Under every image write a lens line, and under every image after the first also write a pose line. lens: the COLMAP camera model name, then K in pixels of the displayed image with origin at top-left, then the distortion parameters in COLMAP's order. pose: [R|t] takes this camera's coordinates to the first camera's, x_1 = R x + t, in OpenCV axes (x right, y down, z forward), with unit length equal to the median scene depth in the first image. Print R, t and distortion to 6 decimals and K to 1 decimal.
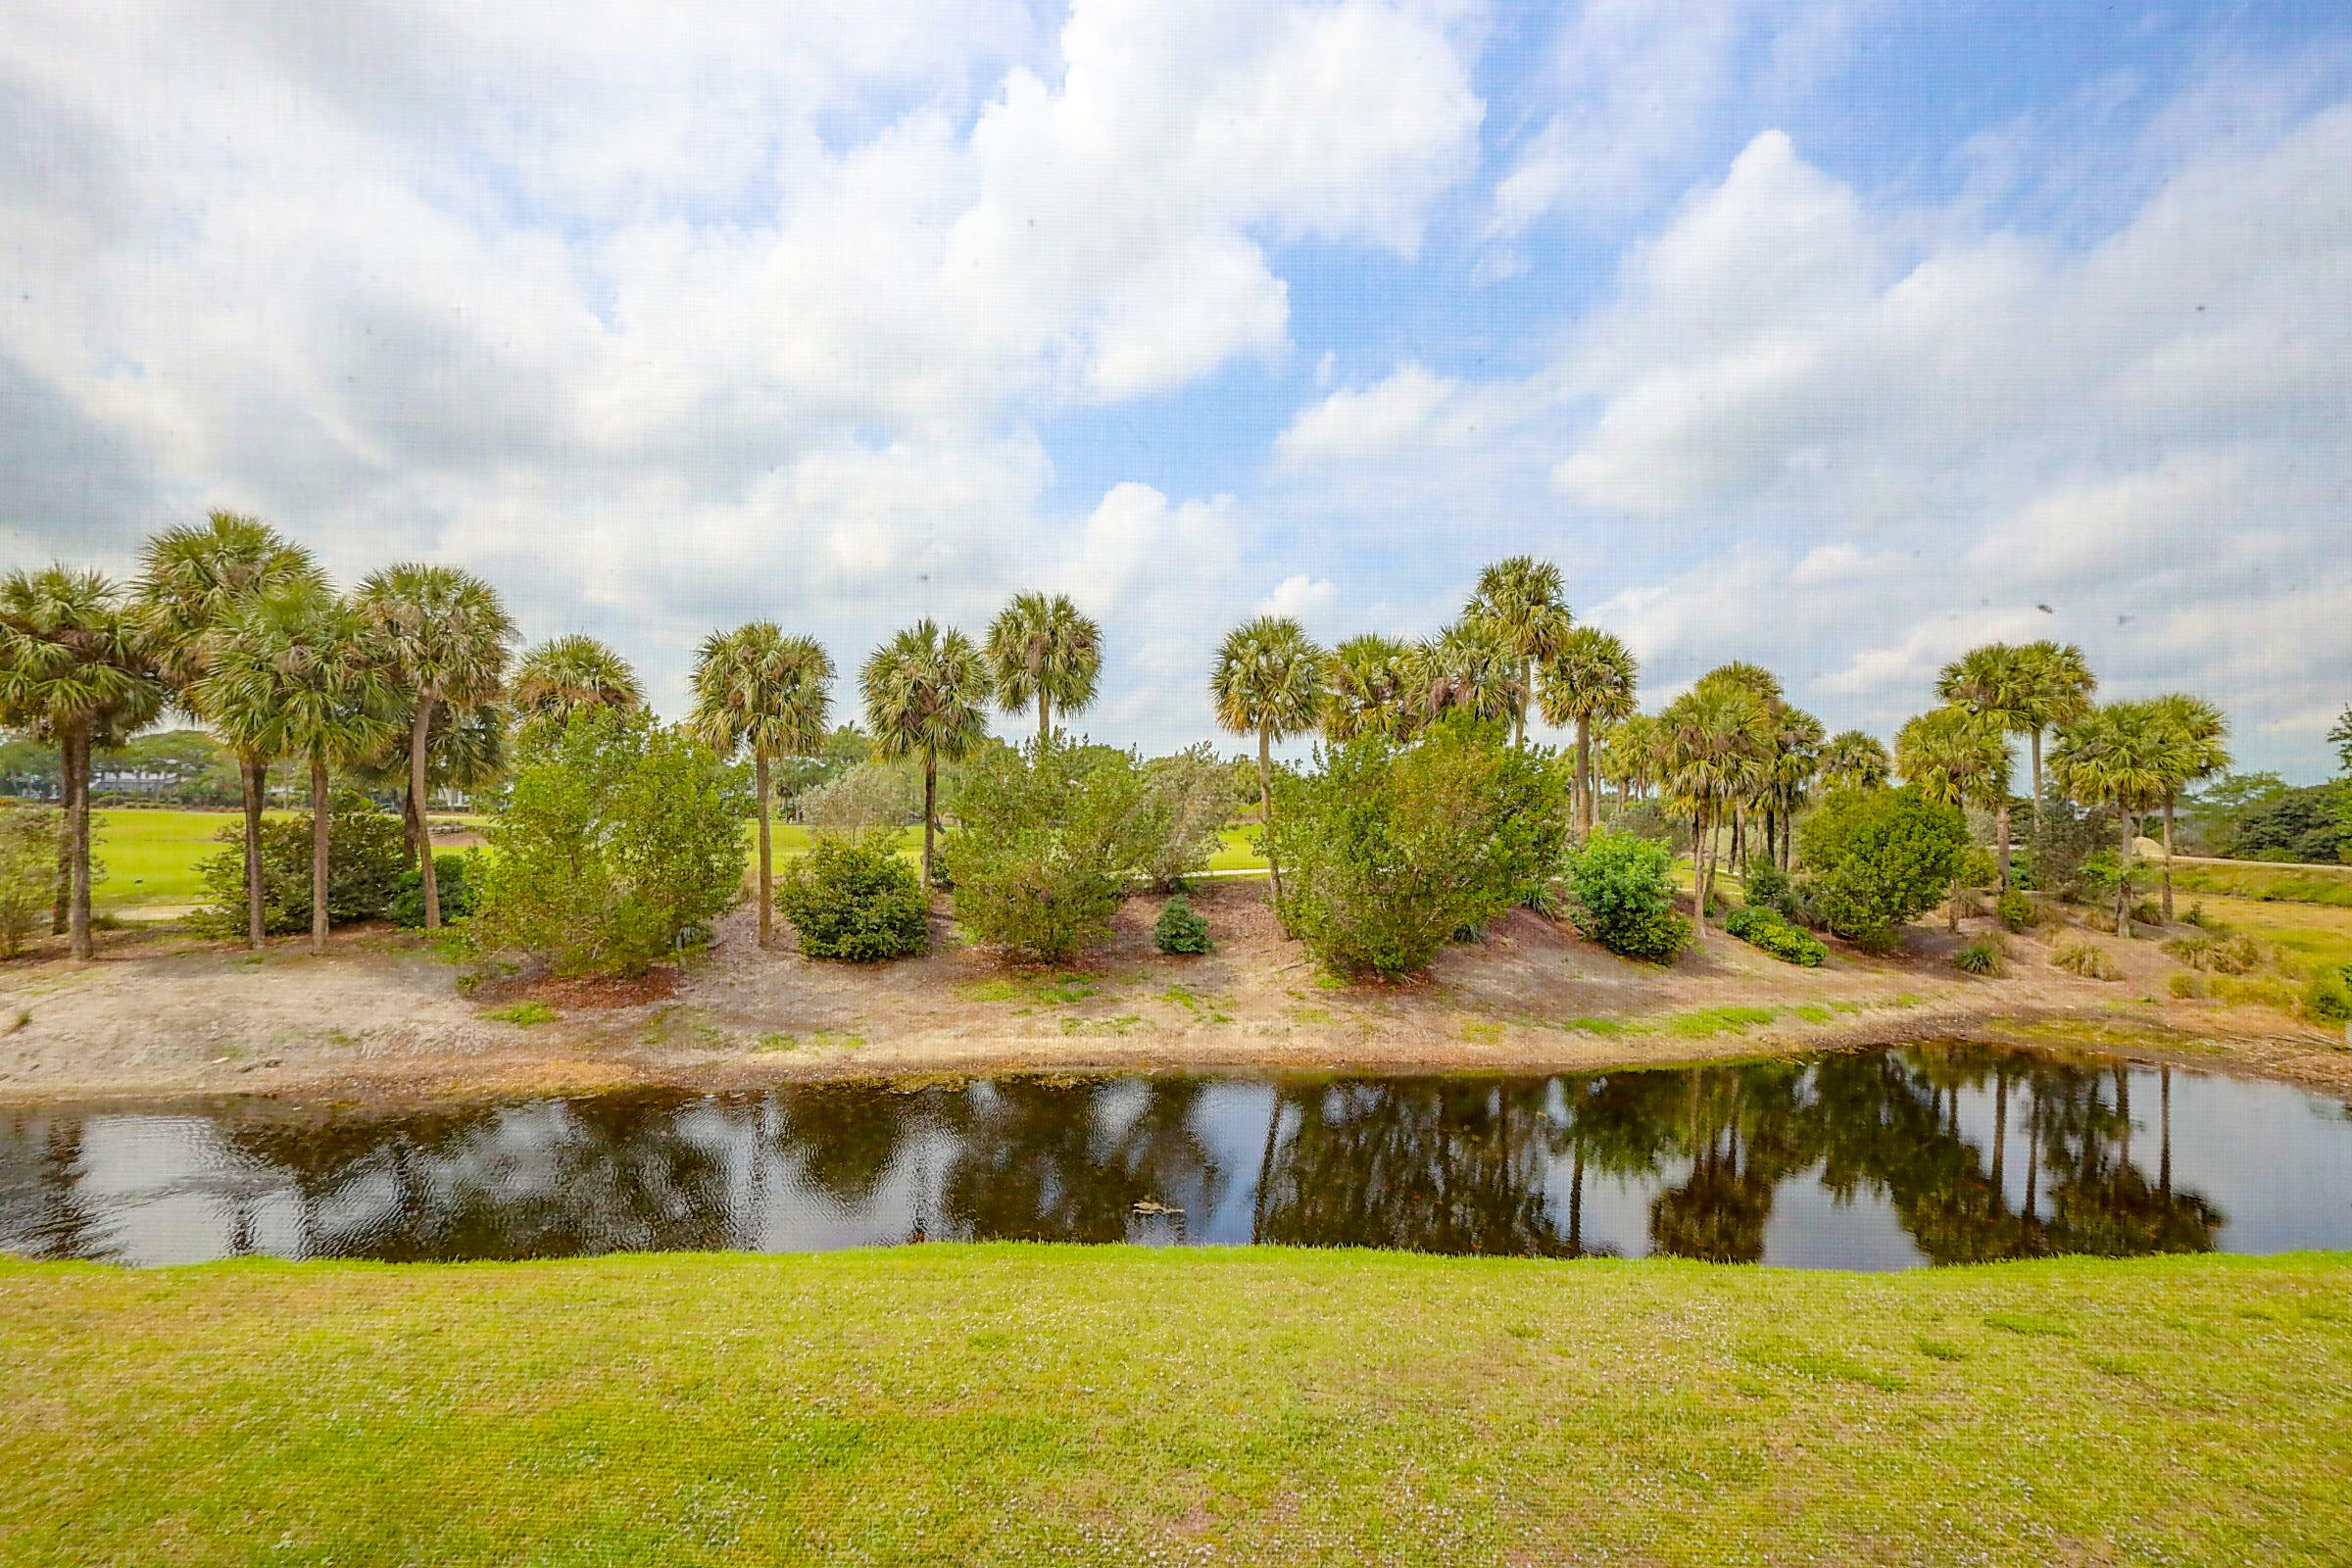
lens RADIAL K [[1100.9, 0, 1175.8], [0, 1100.9, 793.1], [0, 0, 1]] dist [0.001672, 0.002154]
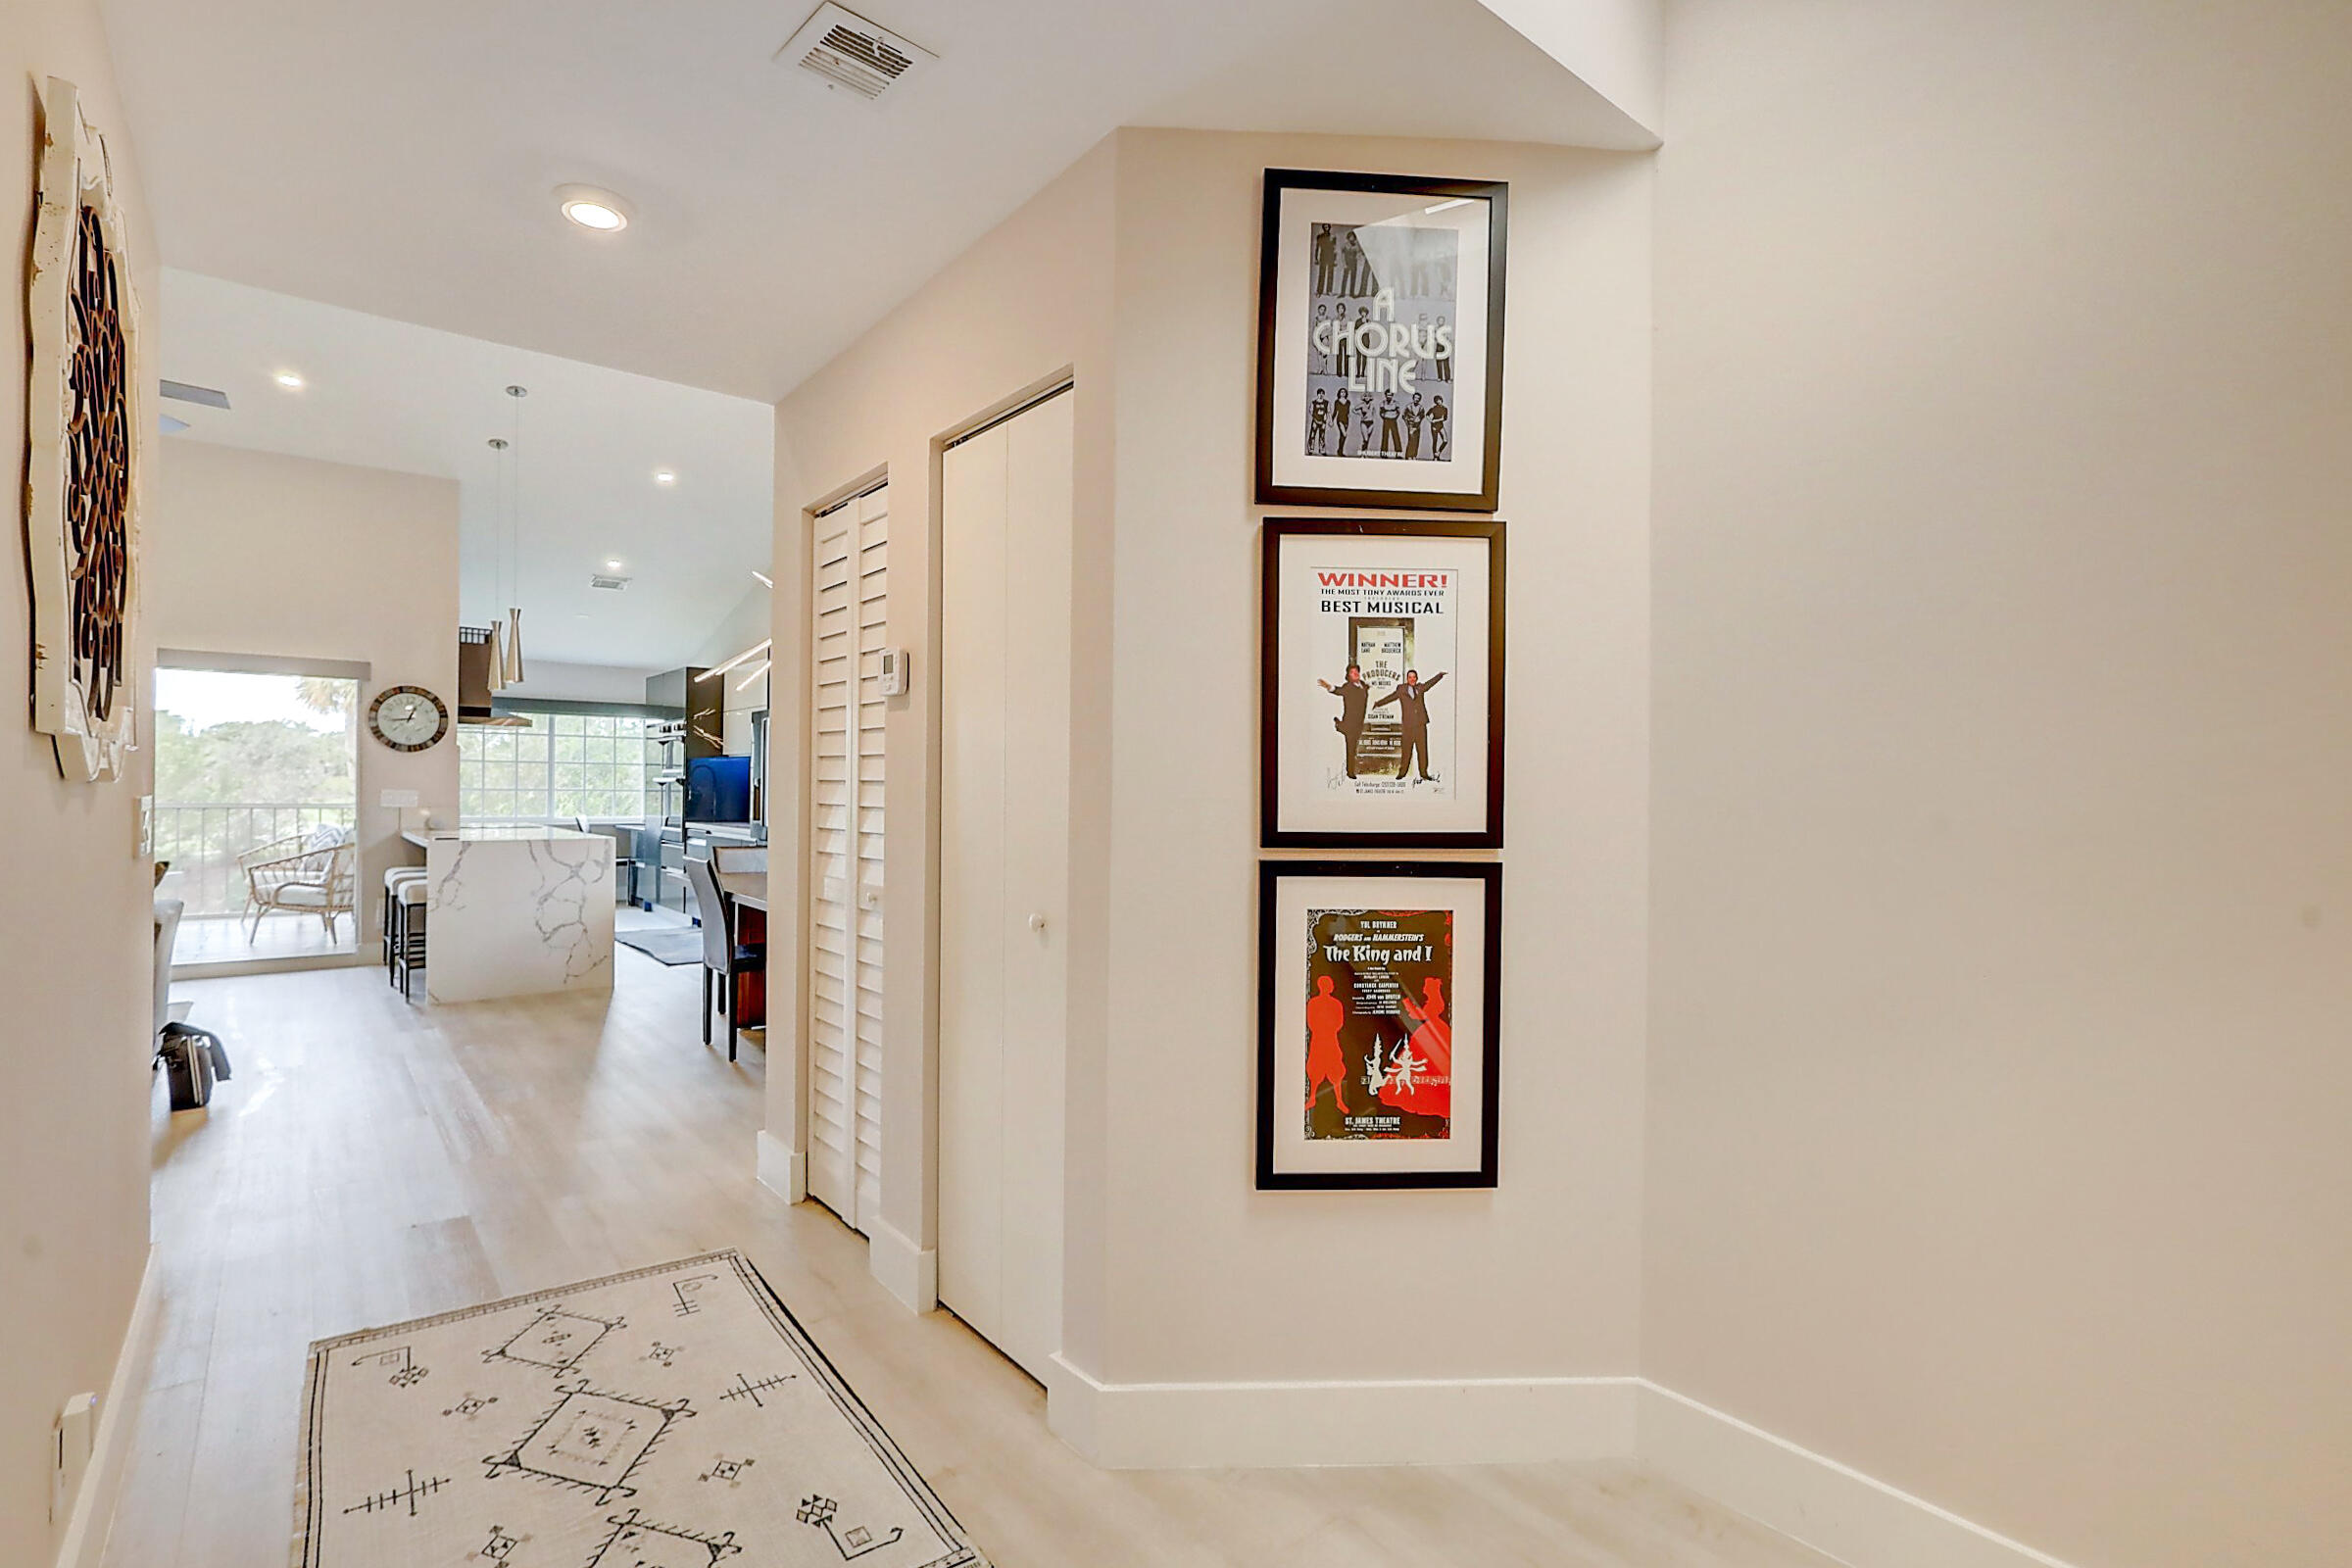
lens RADIAL K [[1100.9, 0, 1167.5], [0, 1100.9, 798.0], [0, 0, 1]] dist [0.001672, 0.002154]
pose [[0.770924, -0.013720, 0.636779, 0.006550], [-0.004188, 0.999637, 0.026608, -0.001978], [-0.636913, -0.023180, 0.770587, -0.353680]]
